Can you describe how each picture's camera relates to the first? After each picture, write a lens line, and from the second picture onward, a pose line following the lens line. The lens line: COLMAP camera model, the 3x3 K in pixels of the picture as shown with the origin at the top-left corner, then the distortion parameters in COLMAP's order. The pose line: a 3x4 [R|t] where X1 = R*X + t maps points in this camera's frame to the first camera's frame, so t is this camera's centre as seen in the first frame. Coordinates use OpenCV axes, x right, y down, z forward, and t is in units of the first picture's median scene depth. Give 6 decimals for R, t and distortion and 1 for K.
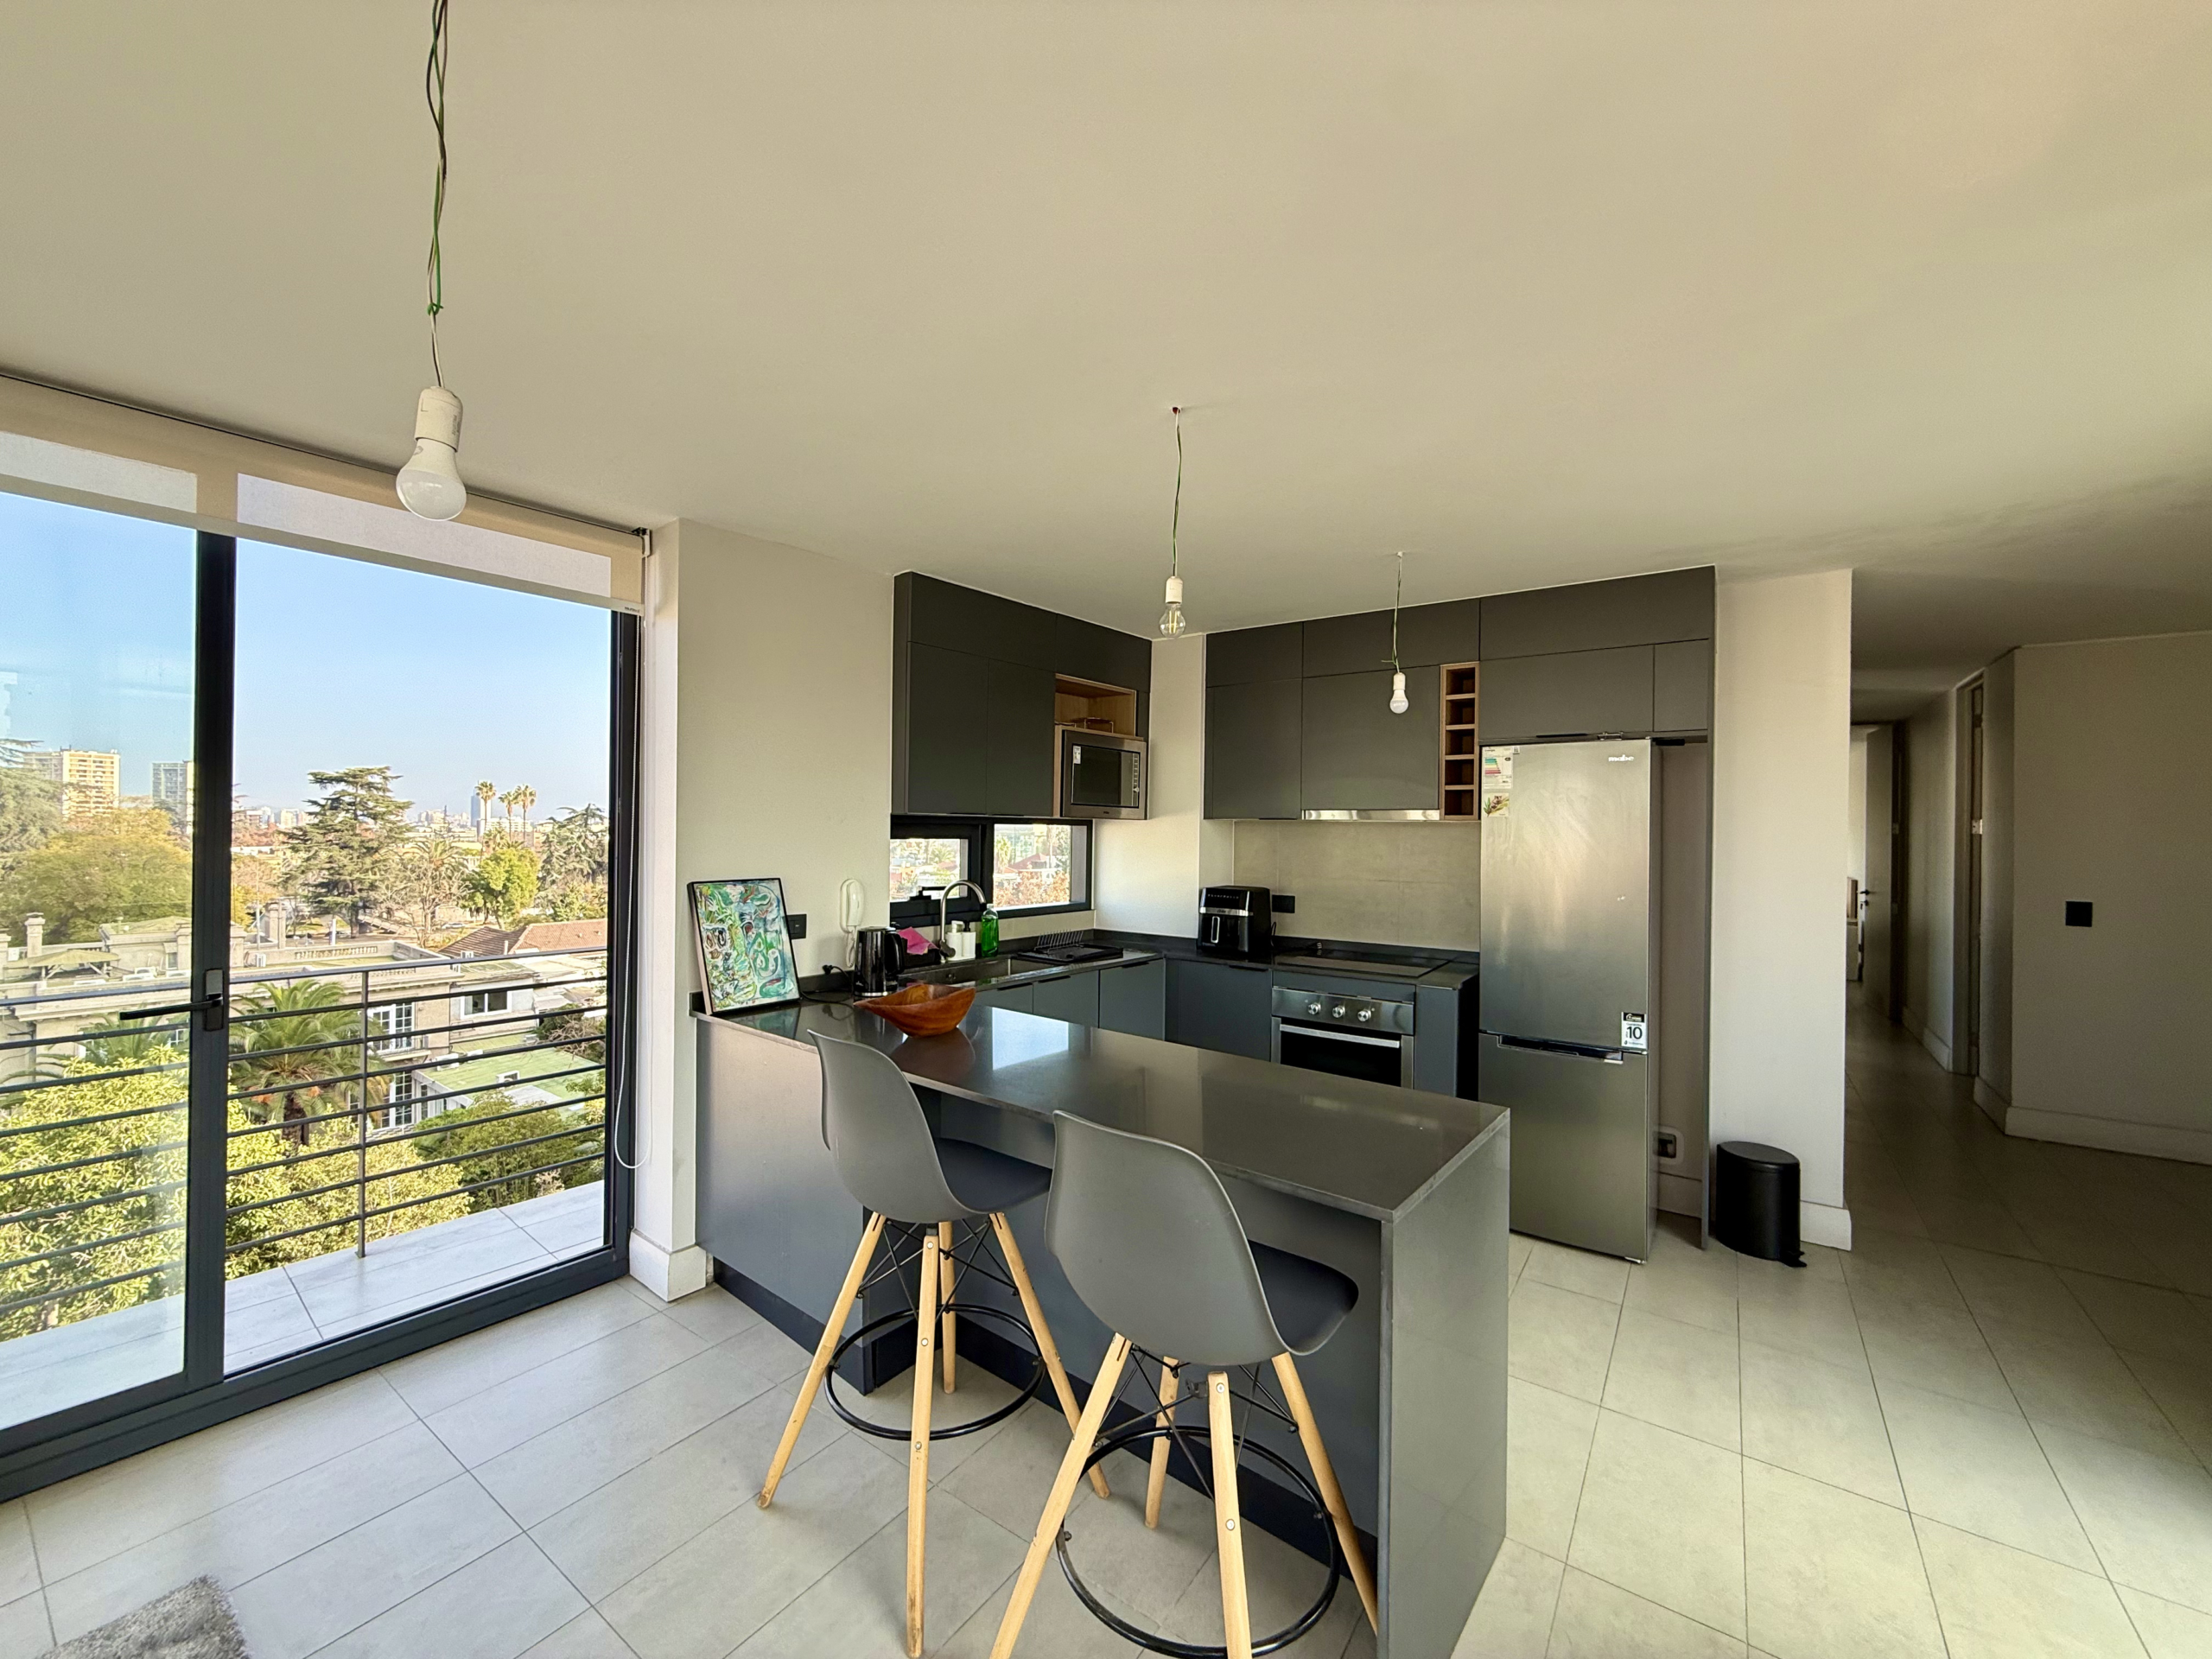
lens RADIAL K [[878.7, 0, 1099.5], [0, 878.7, 823.4], [0, 0, 1]] dist [0.000706, -0.000102]
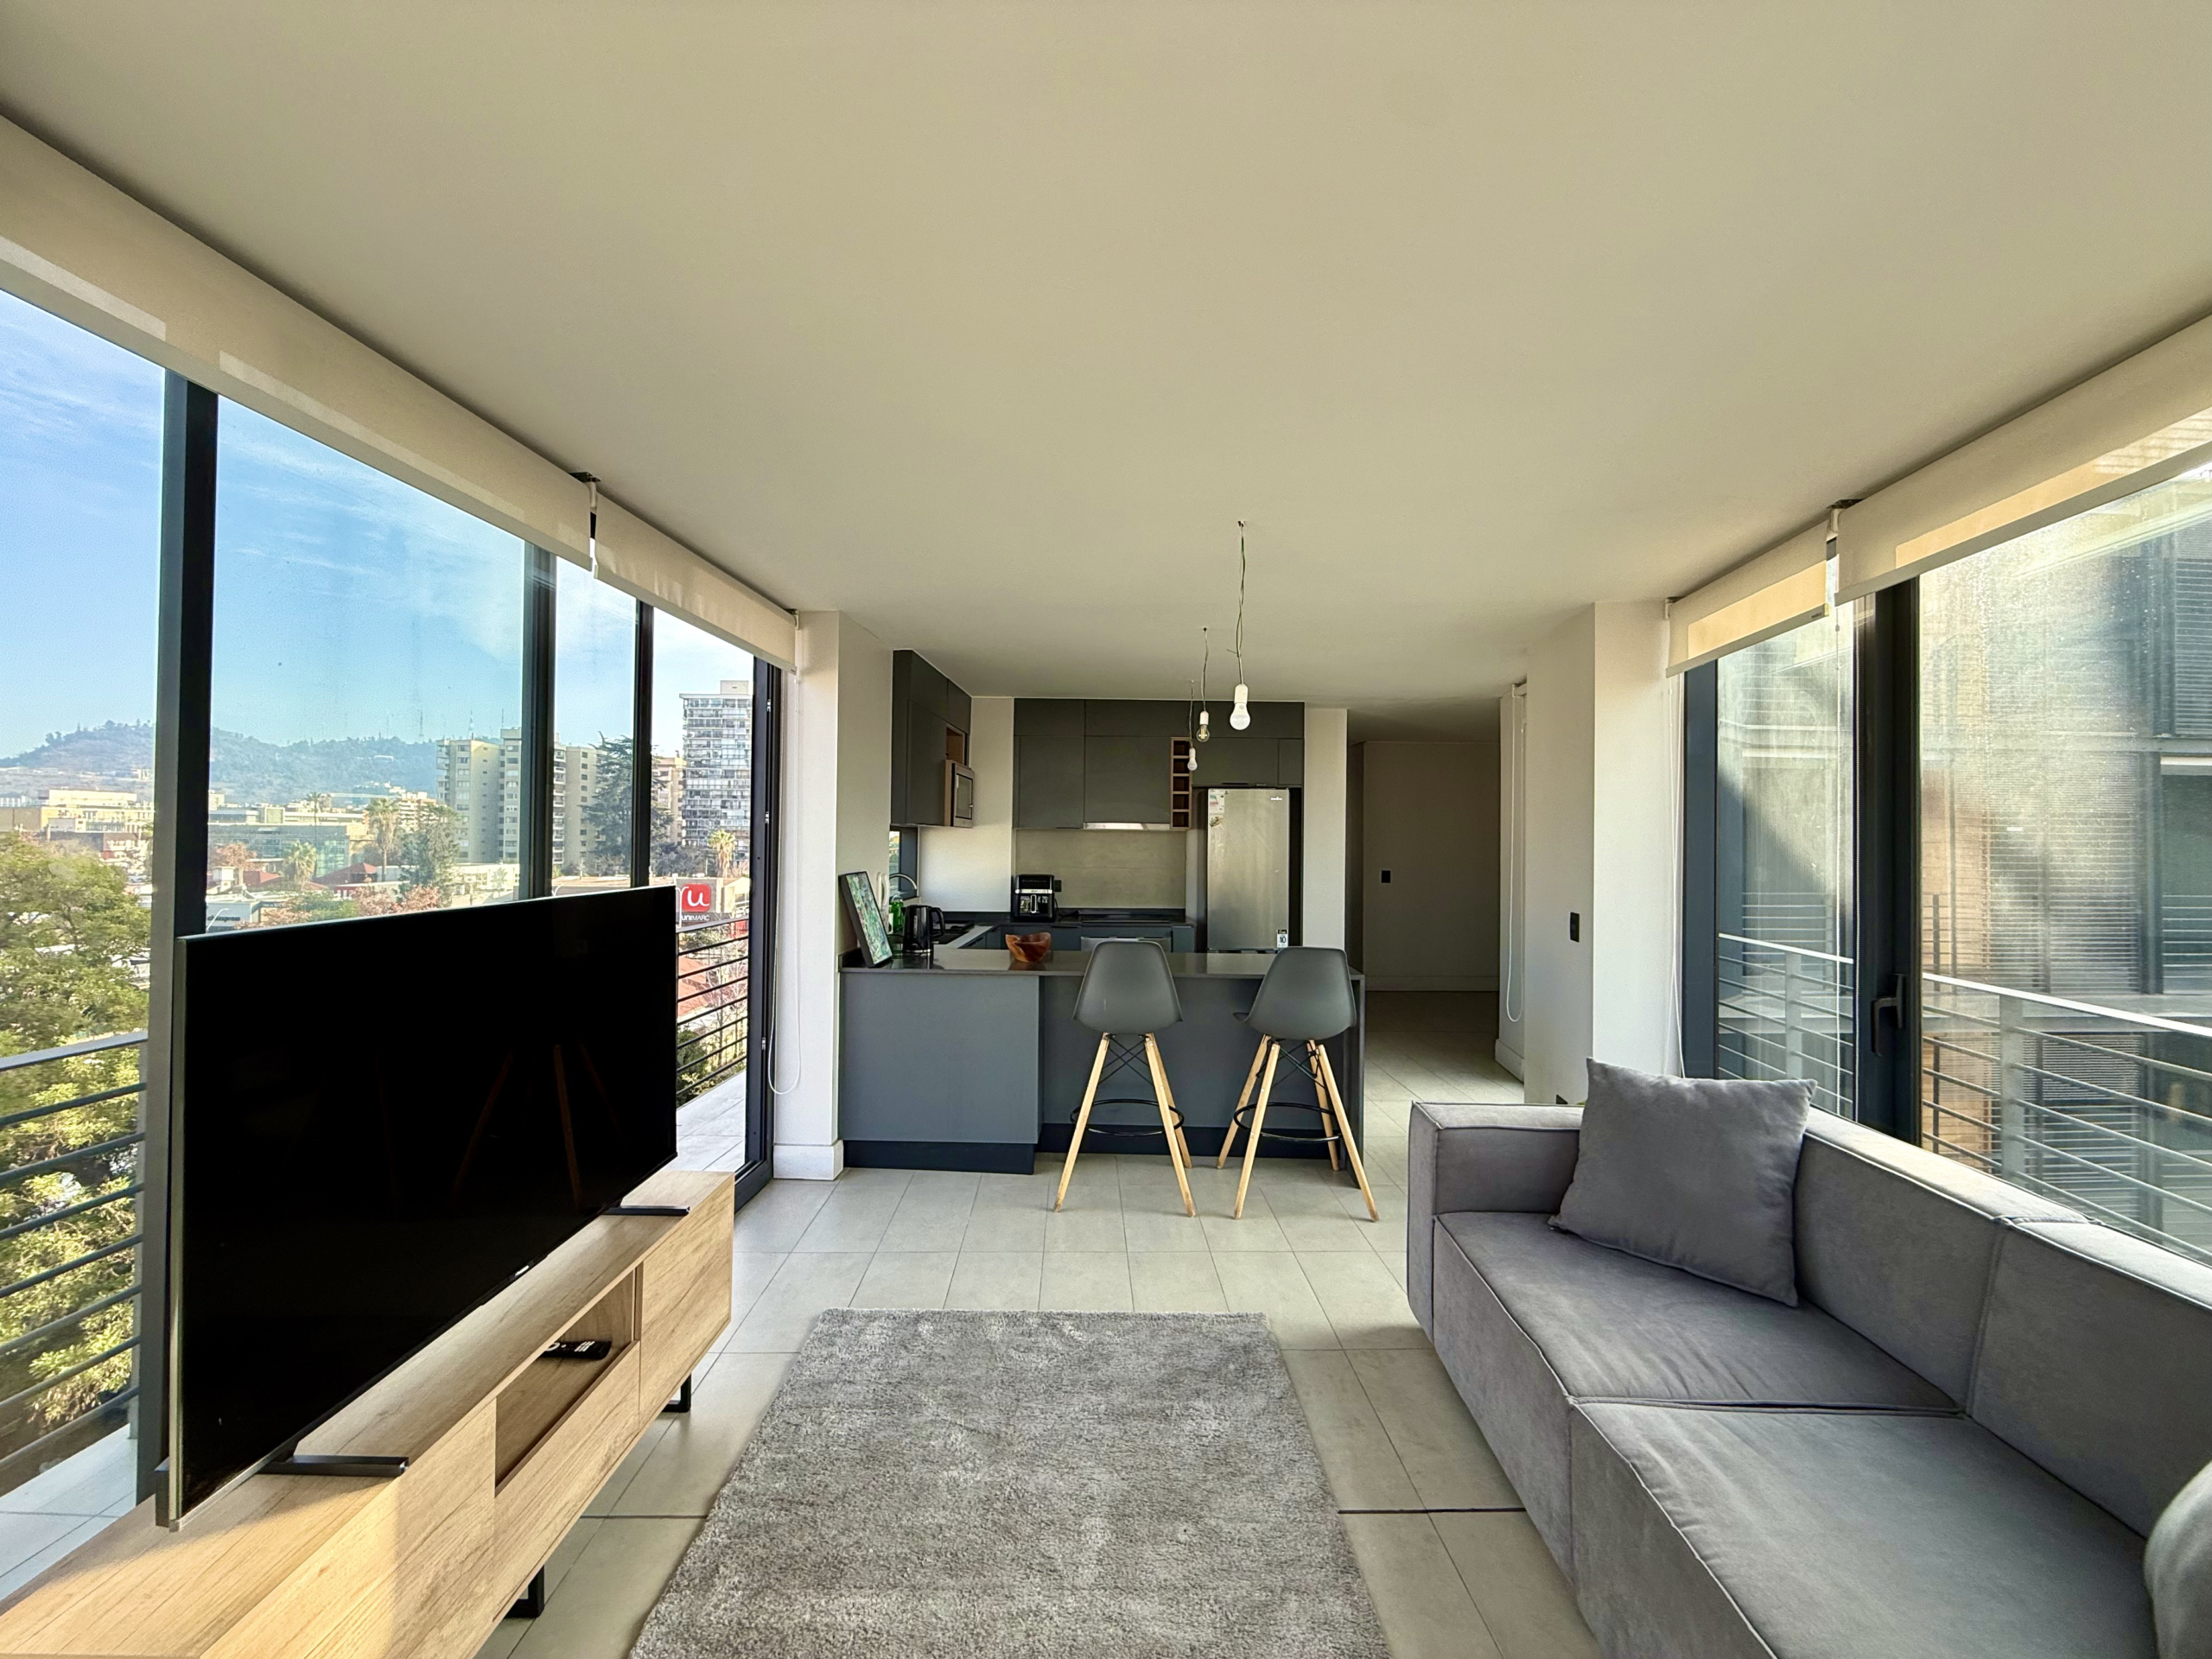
lens RADIAL K [[878.7, 0, 1099.5], [0, 878.7, 823.4], [0, 0, 1]] dist [0.000706, -0.000102]
pose [[0.801741, 0.009158, 0.597601, -0.660152], [-0.006863, 0.999958, -0.006116, -0.004768], [-0.597632, 0.000802, 0.801770, -0.239651]]
